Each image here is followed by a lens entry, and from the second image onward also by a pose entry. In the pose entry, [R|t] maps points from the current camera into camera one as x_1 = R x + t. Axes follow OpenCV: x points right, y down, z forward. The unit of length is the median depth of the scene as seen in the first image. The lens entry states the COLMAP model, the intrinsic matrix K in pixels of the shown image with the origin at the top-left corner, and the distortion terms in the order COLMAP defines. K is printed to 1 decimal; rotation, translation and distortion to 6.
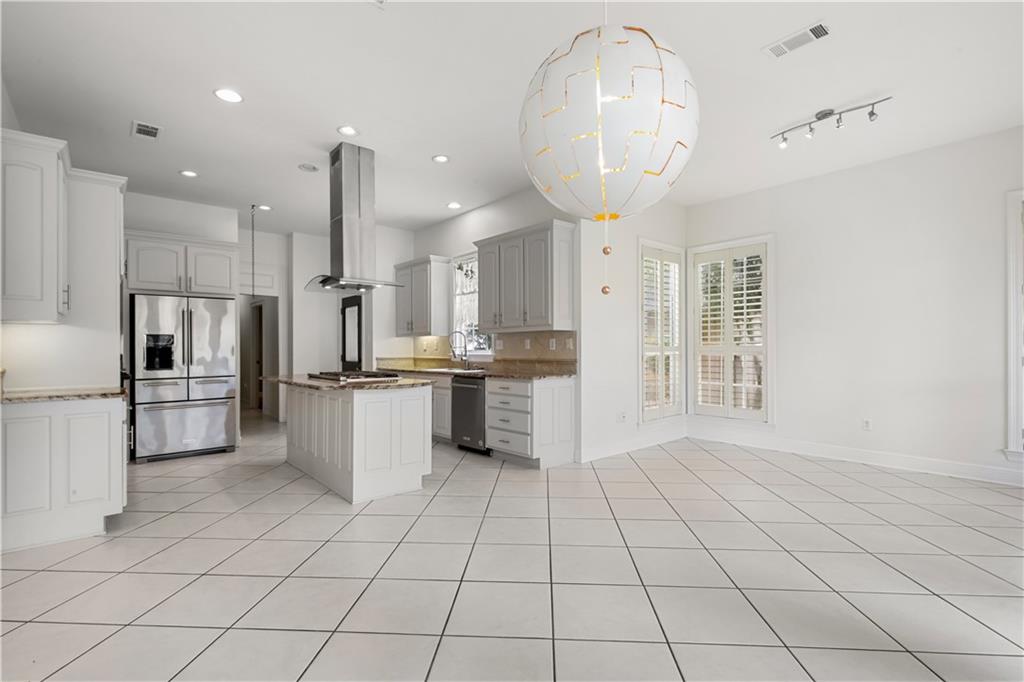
lens RADIAL K [[464.2, 0, 504.0], [0, 464.2, 347.0], [0, 0, 1]] dist [0.002091, -0.003158]
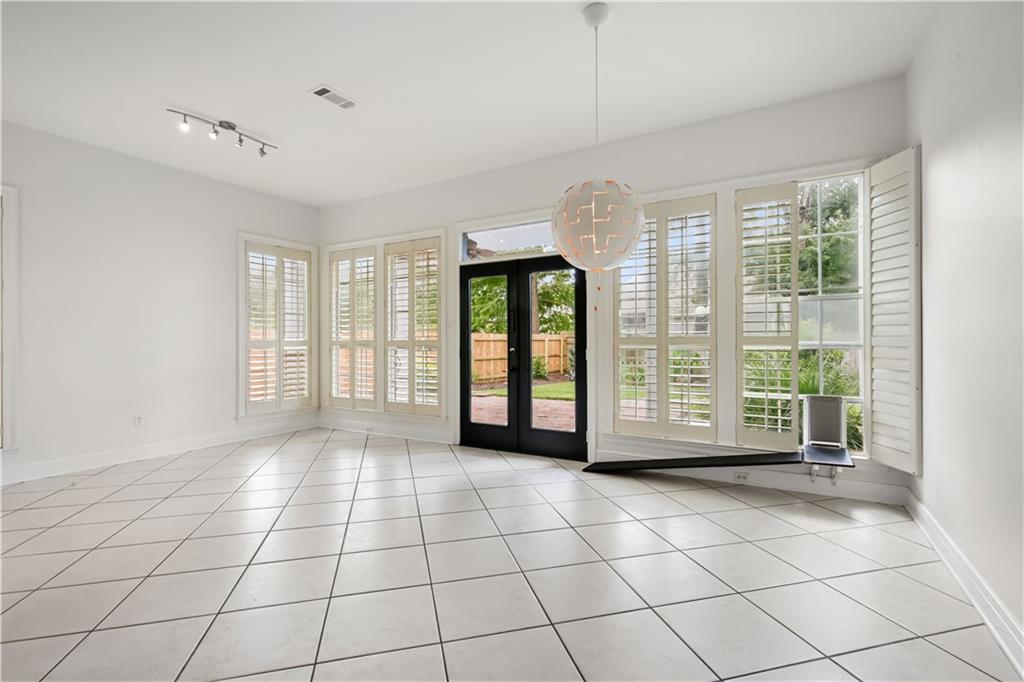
lens RADIAL K [[464.2, 0, 509.8], [0, 464.2, 339.5], [0, 0, 1]] dist [0.002091, -0.003158]
pose [[-0.329176, 0.010459, 0.944211, -0.372005], [0.006873, 0.999939, -0.008680, 0.006988], [-0.944243, 0.003632, -0.329228, 0.509403]]
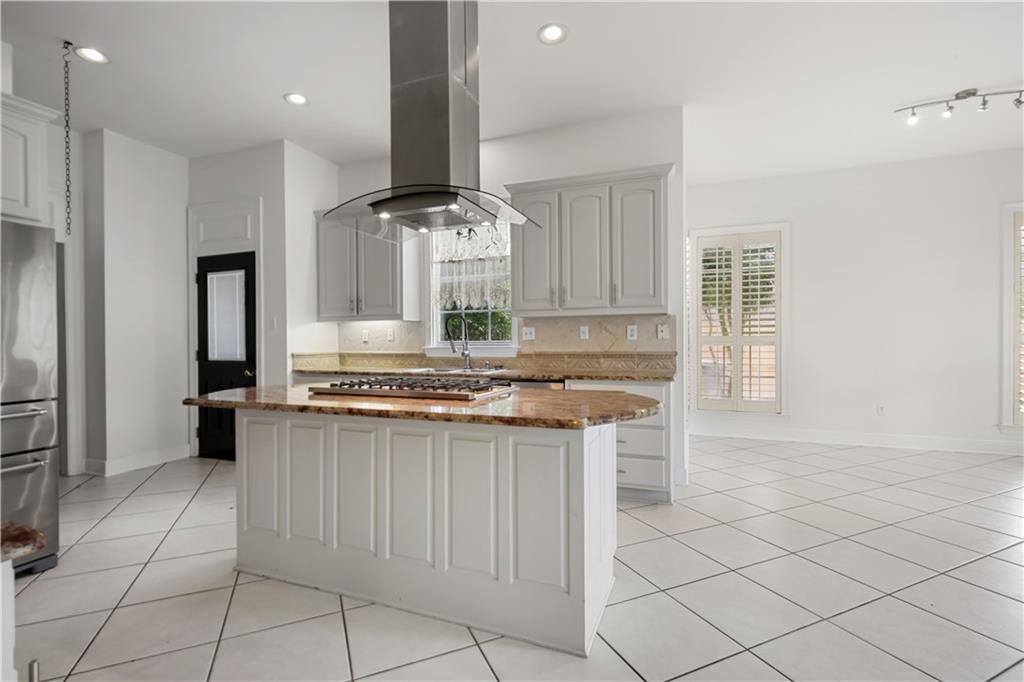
lens RADIAL K [[464.2, 0, 510.0], [0, 464.2, 344.3], [0, 0, 1]] dist [0.002091, -0.003158]
pose [[0.883616, -0.005059, 0.468185, -0.411852], [0.000249, 0.999947, 0.010336, 0.005099], [-0.468213, -0.009016, 0.883570, 0.407280]]
